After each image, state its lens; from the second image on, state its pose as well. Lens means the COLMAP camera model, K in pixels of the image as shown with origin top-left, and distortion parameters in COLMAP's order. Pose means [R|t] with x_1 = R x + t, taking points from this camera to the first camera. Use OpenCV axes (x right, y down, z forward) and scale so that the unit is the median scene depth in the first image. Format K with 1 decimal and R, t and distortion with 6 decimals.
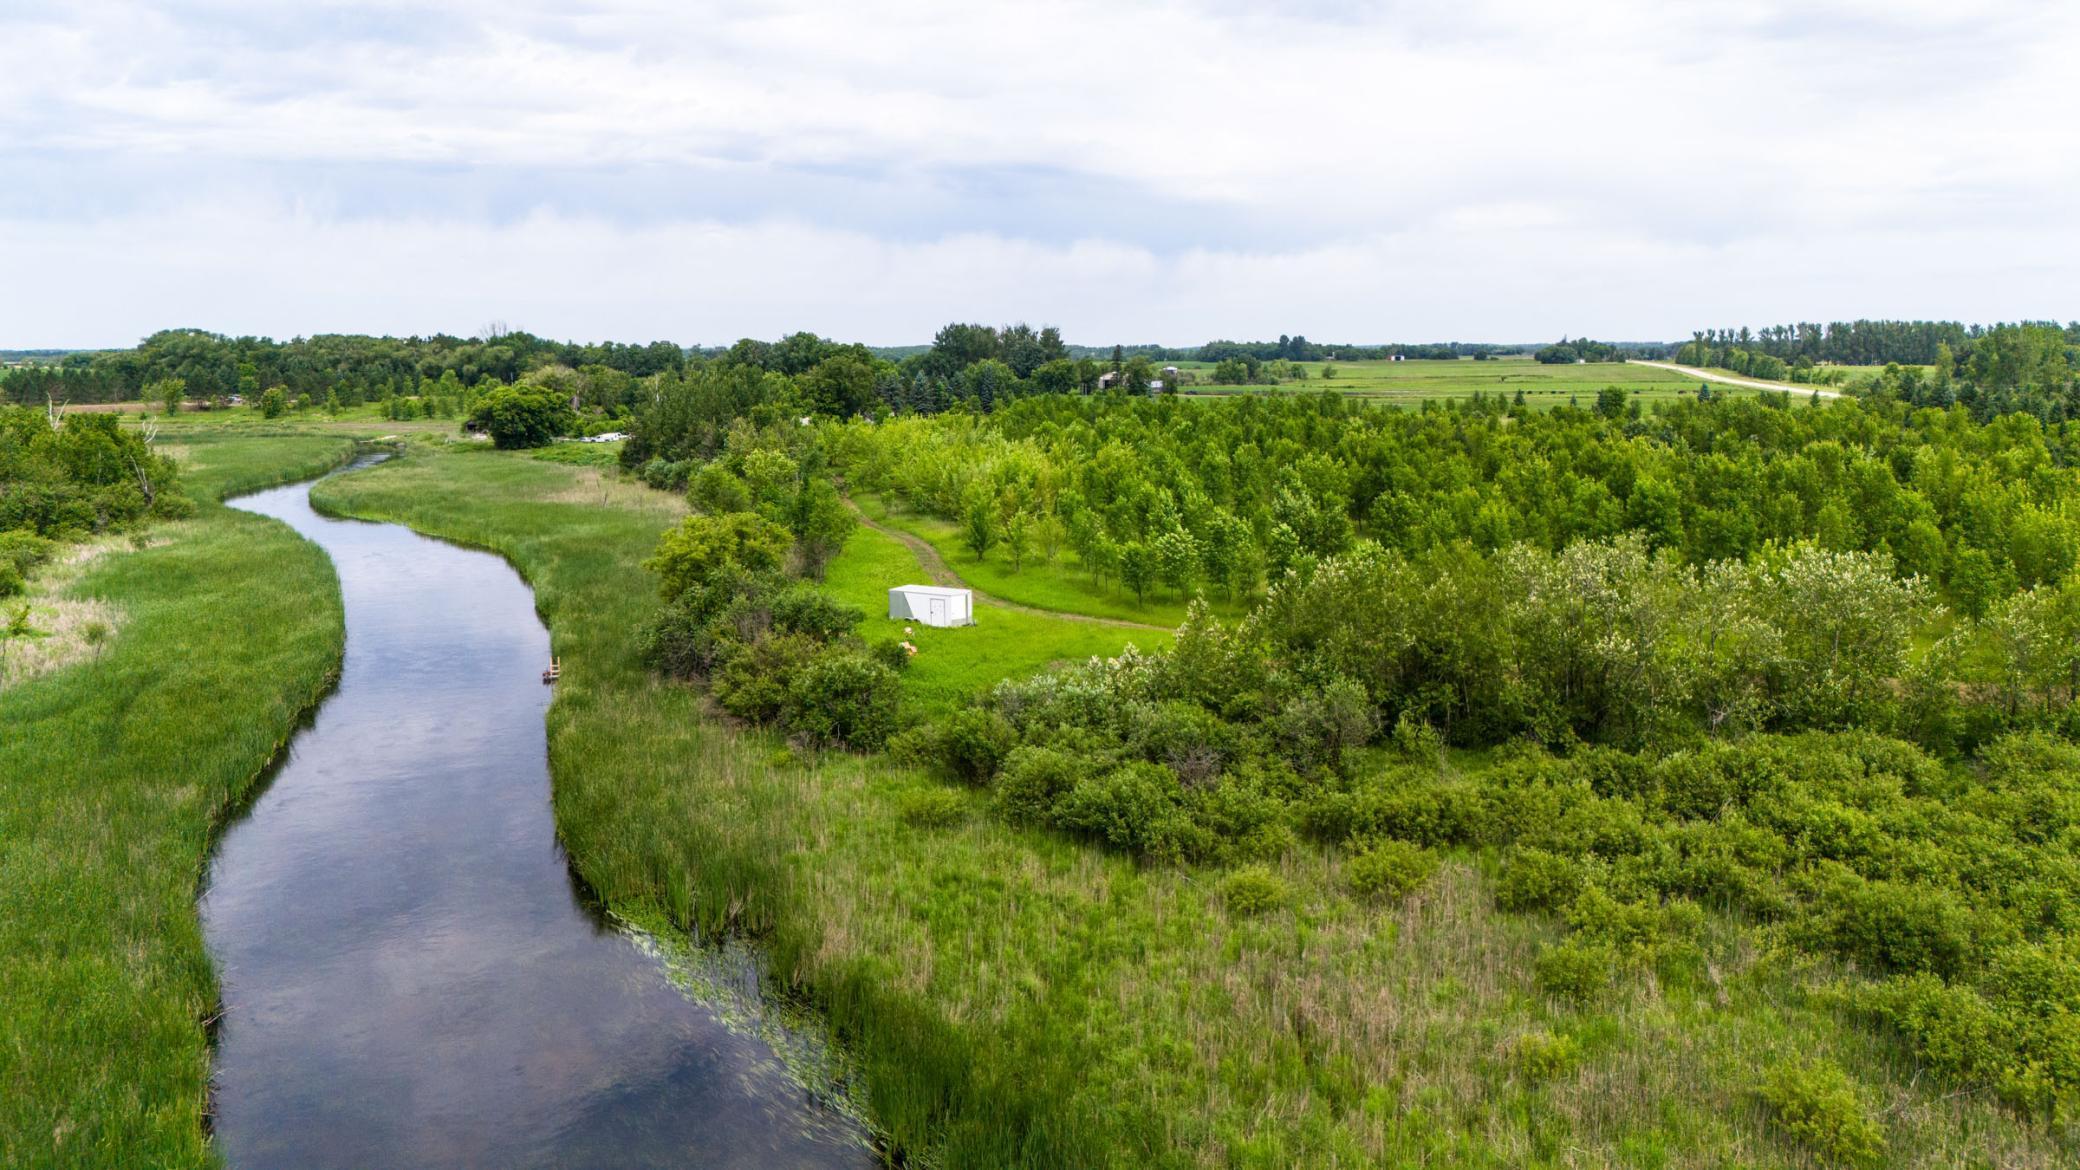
lens RADIAL K [[1515.4, 0, 1044.8], [0, 1515.4, 583.4], [0, 0, 1]] dist [0.068456, -0.065218]
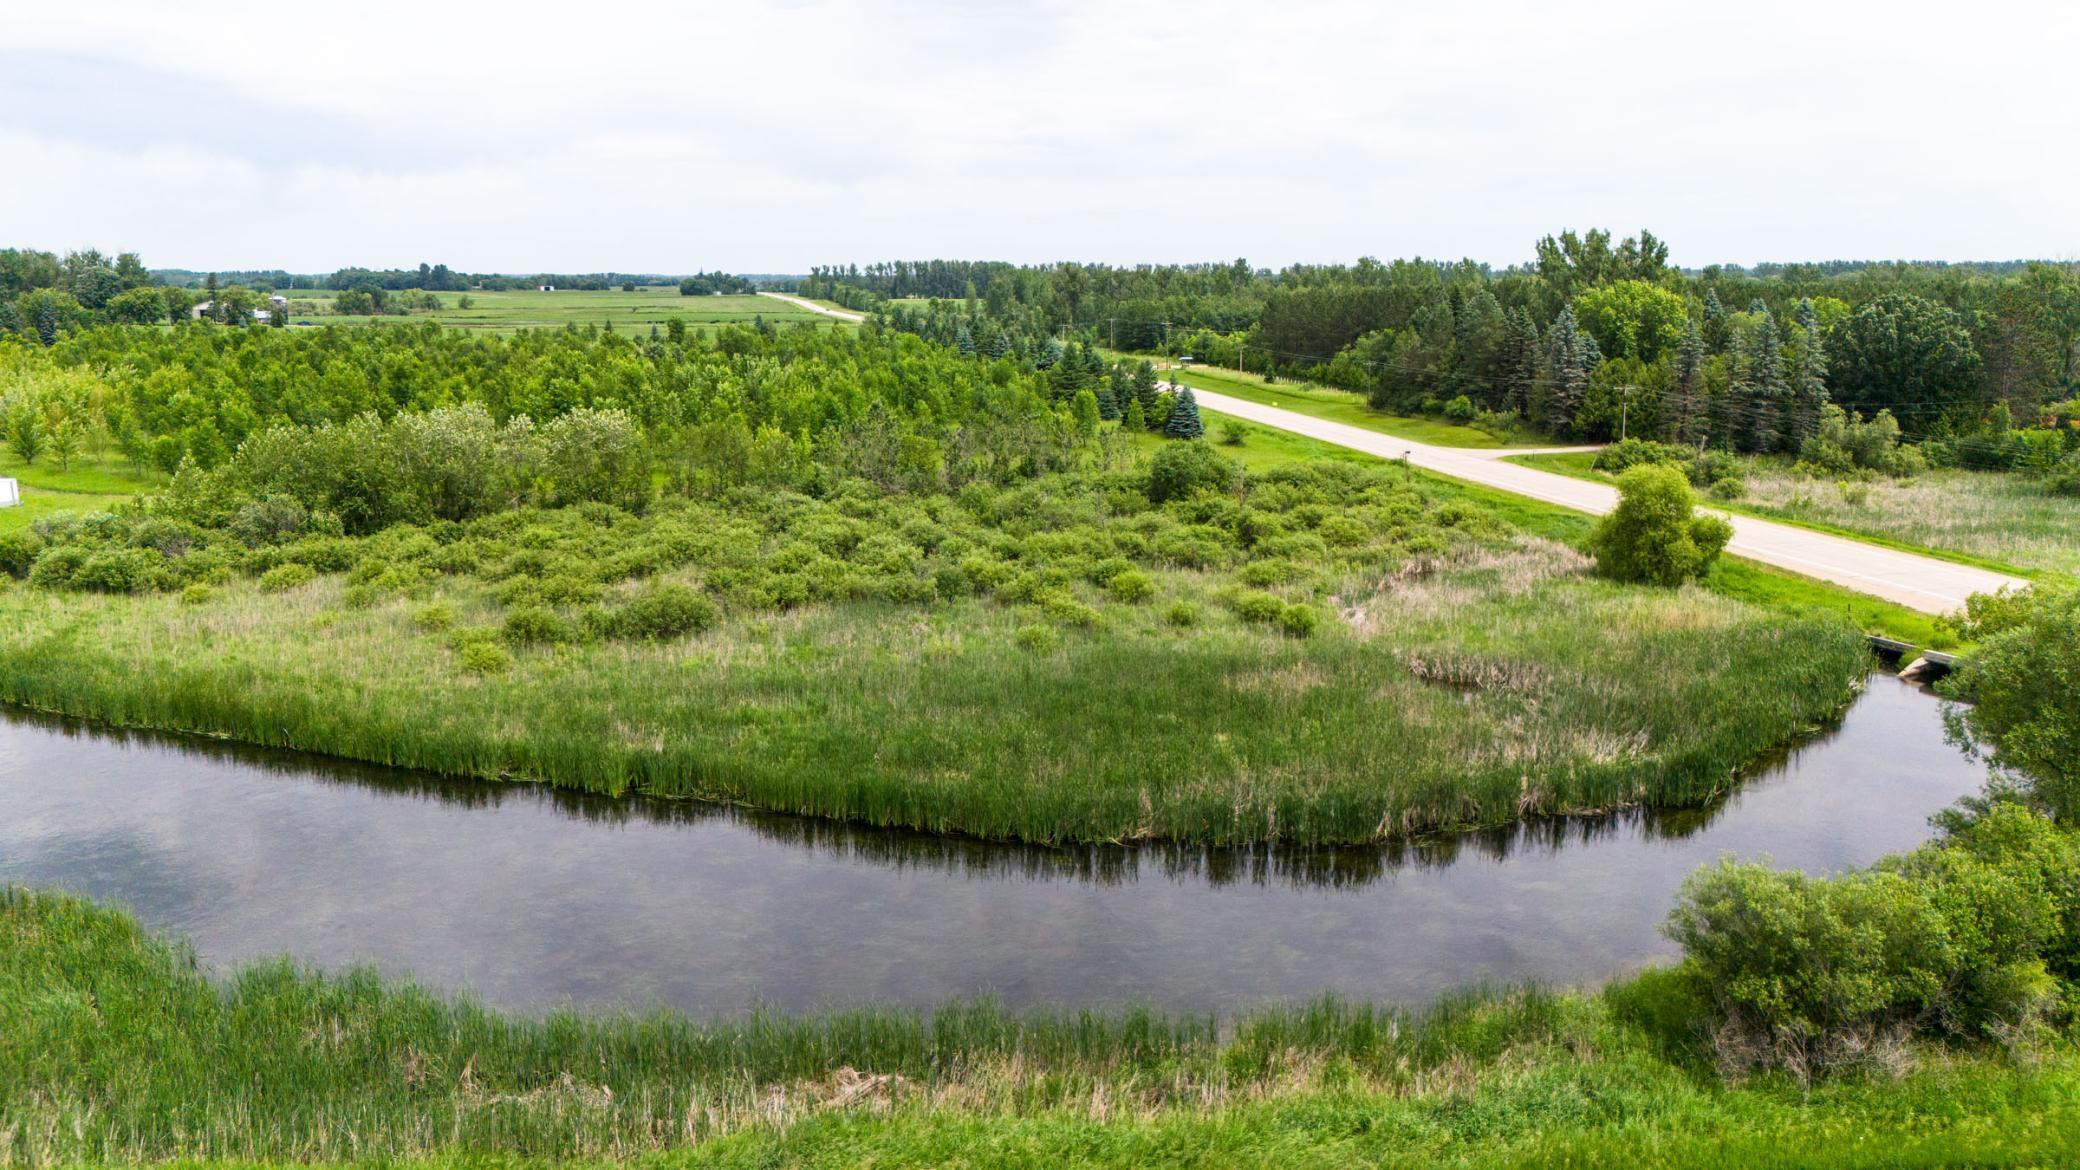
lens RADIAL K [[1515.4, 0, 1044.8], [0, 1515.4, 583.4], [0, 0, 1]] dist [0.068456, -0.065218]
pose [[0.866823, -0.094678, 0.489545, 0.021813], [0.072864, 0.995320, 0.063478, 0.027459], [-0.493264, -0.019354, 0.869664, -0.204923]]
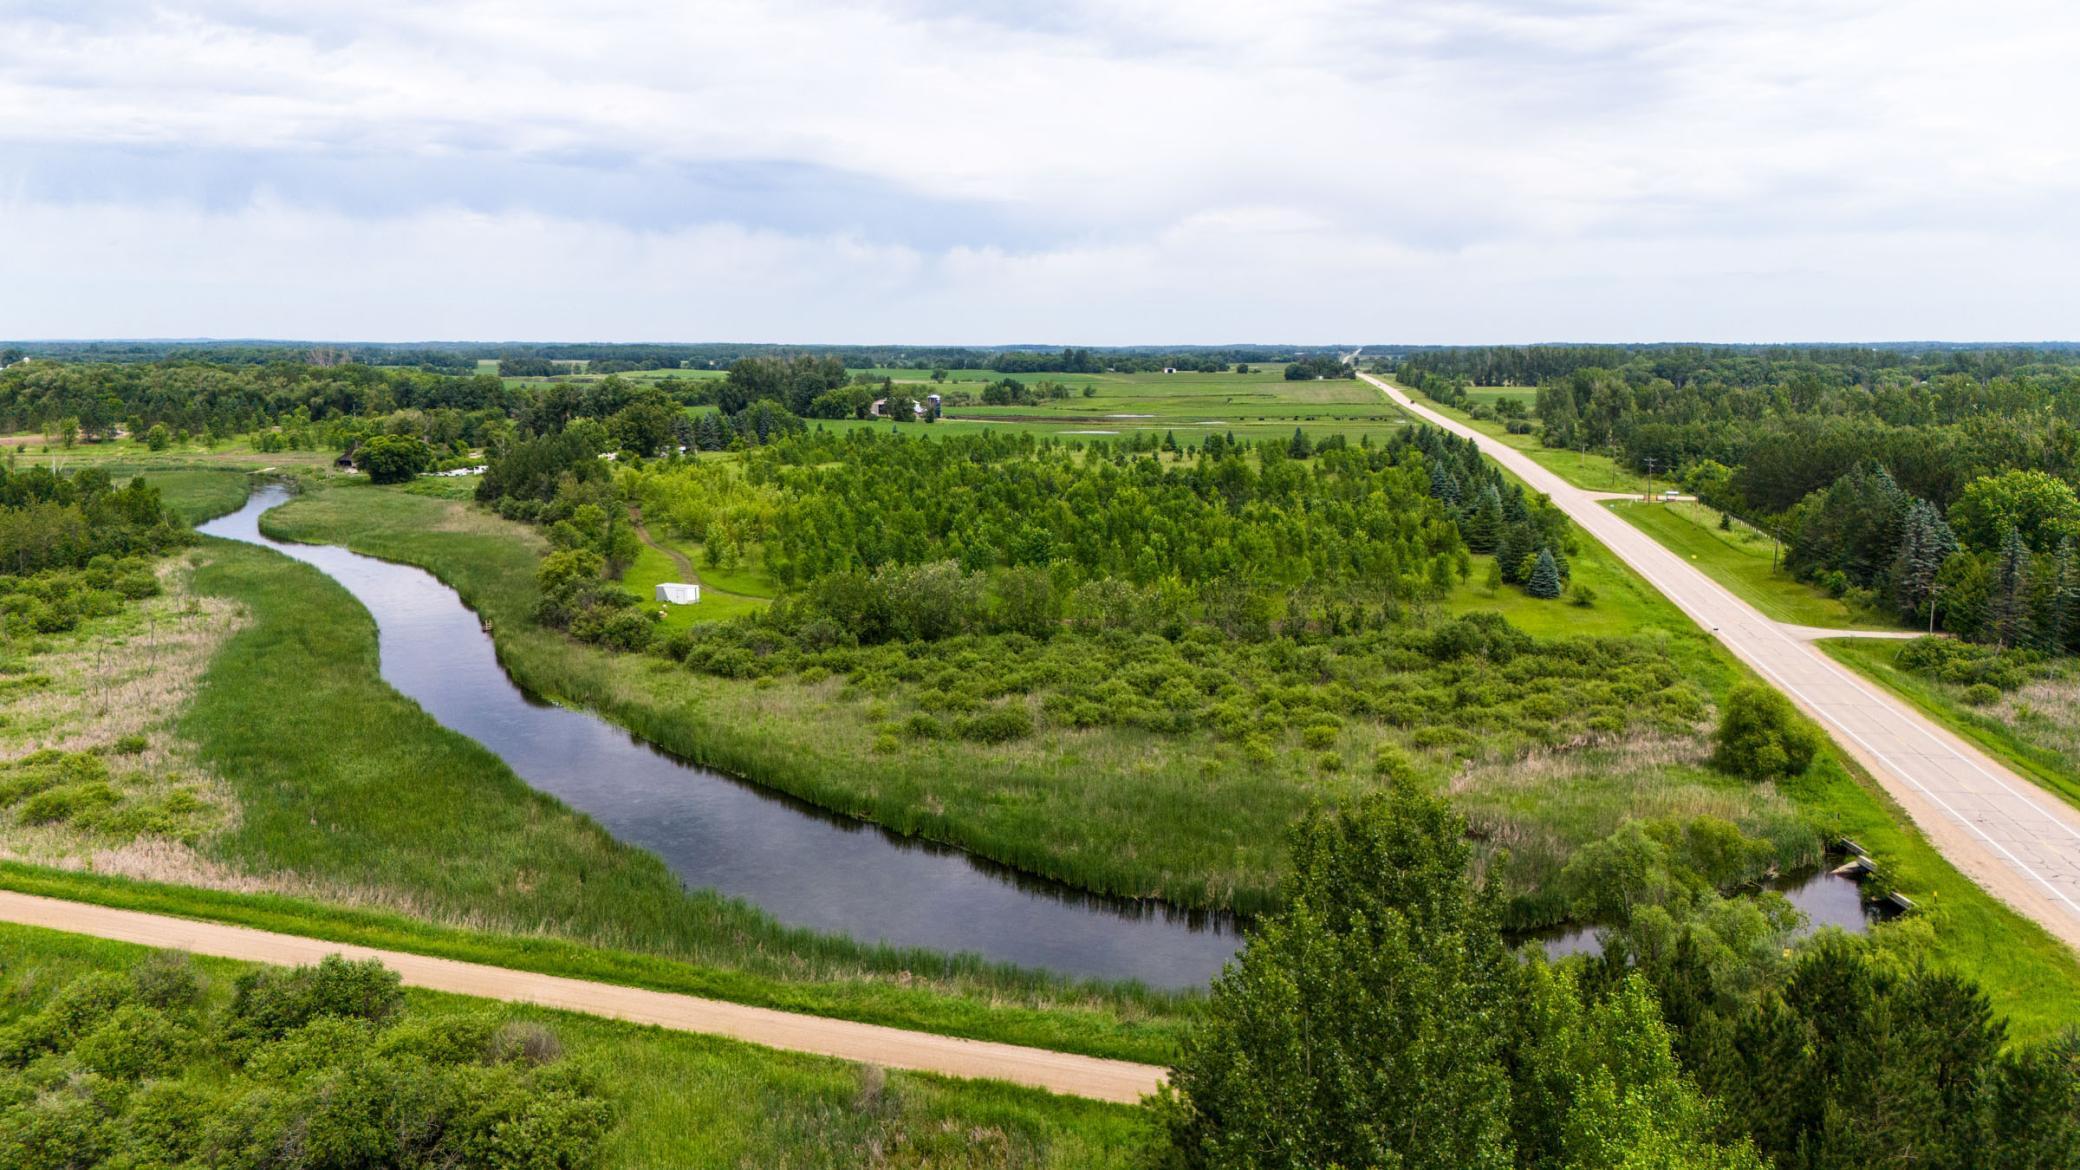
lens RADIAL K [[1515.4, 0, 1044.8], [0, 1515.4, 583.4], [0, 0, 1]] dist [0.068456, -0.065218]
pose [[0.993134, -0.011549, 0.116407, 0.064009], [0.011144, 0.999929, 0.004124, -0.000442], [-0.116446, -0.002798, 0.993193, -0.386859]]
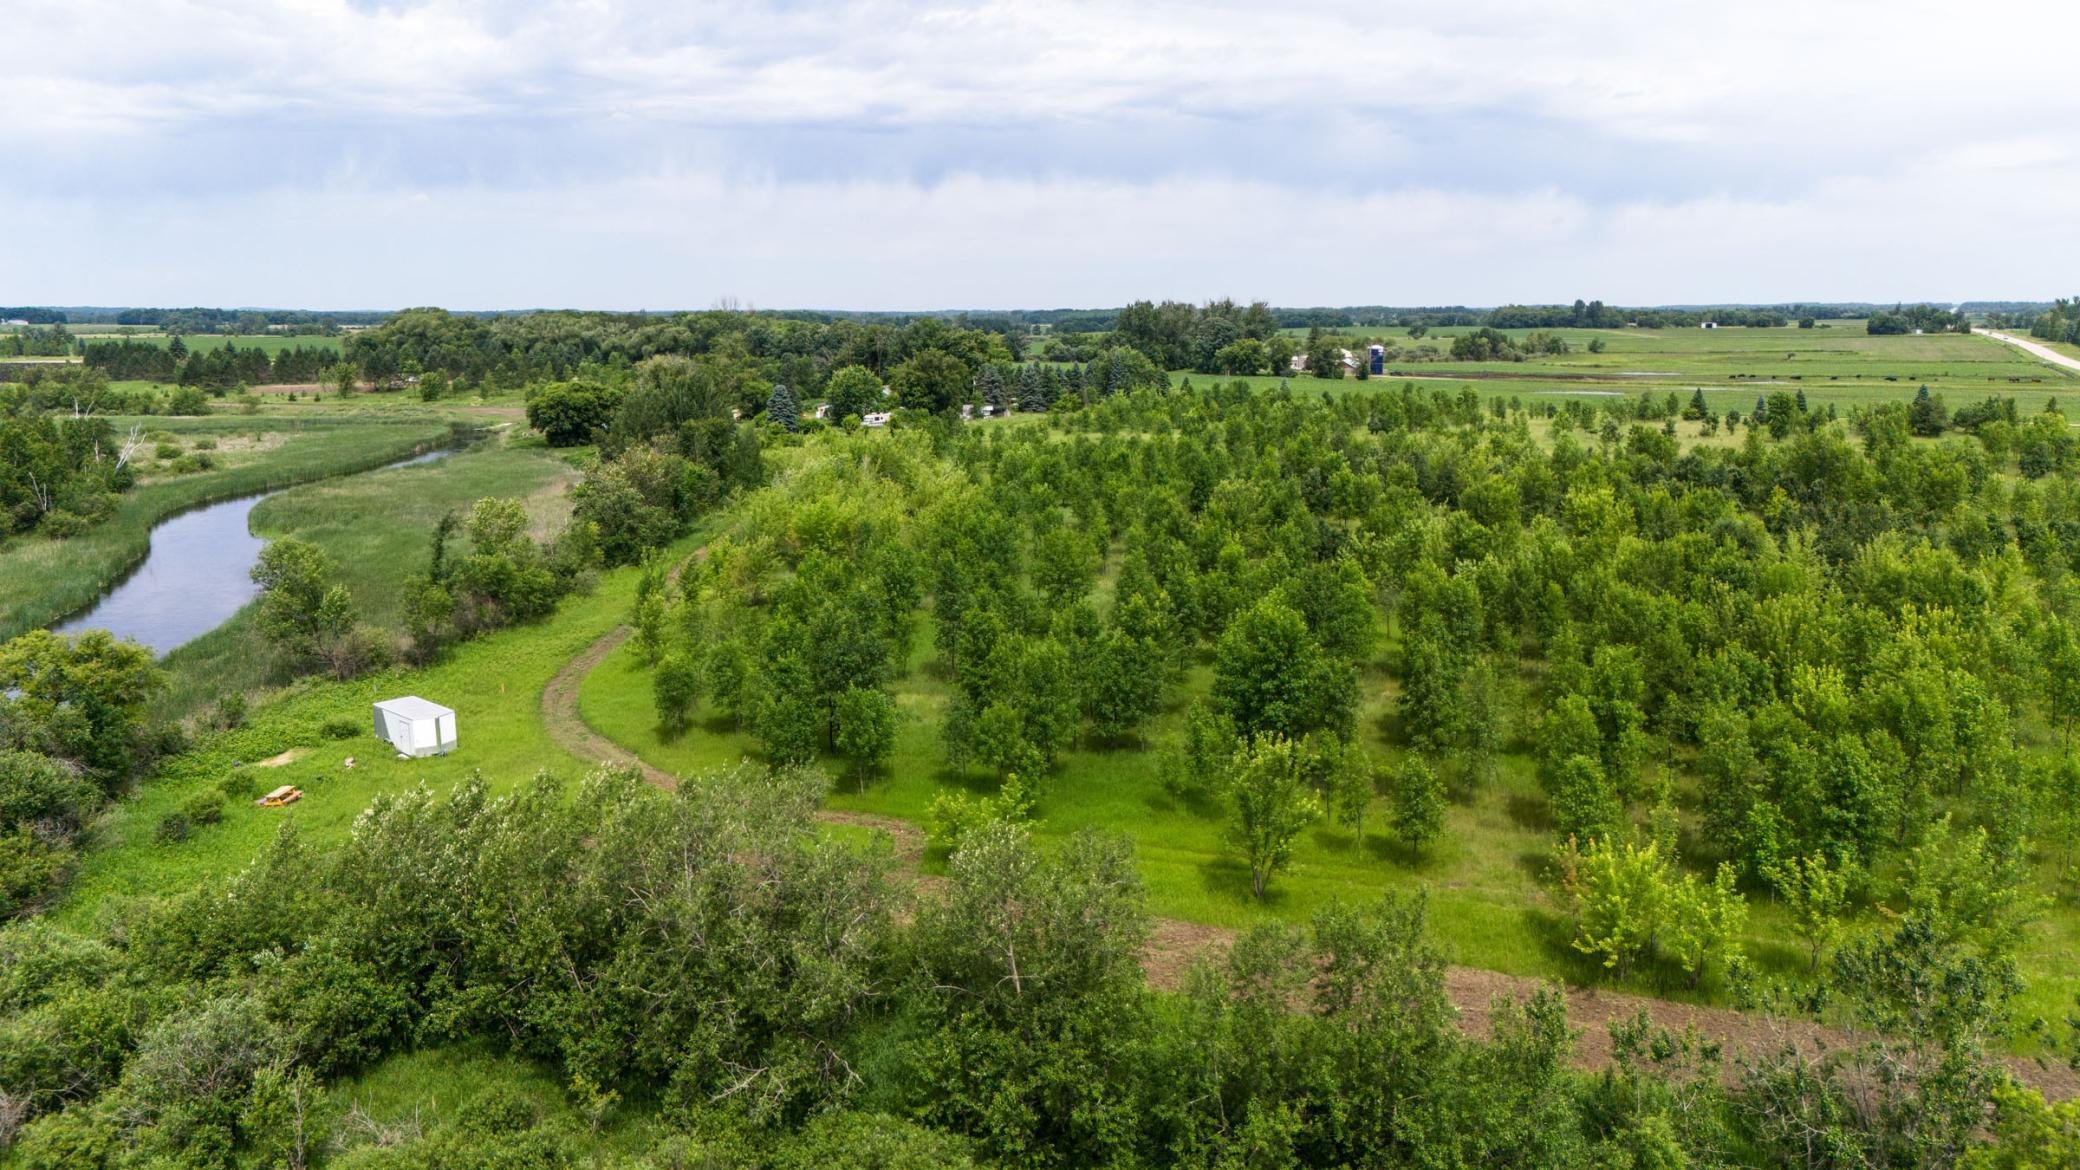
lens RADIAL K [[1515.4, 0, 1044.8], [0, 1515.4, 583.4], [0, 0, 1]] dist [0.068456, -0.065218]
pose [[0.978759, 0.037364, -0.201580, 0.166065], [-0.032033, 0.999047, 0.029647, -0.038522], [0.202495, -0.022560, 0.979023, 0.087453]]
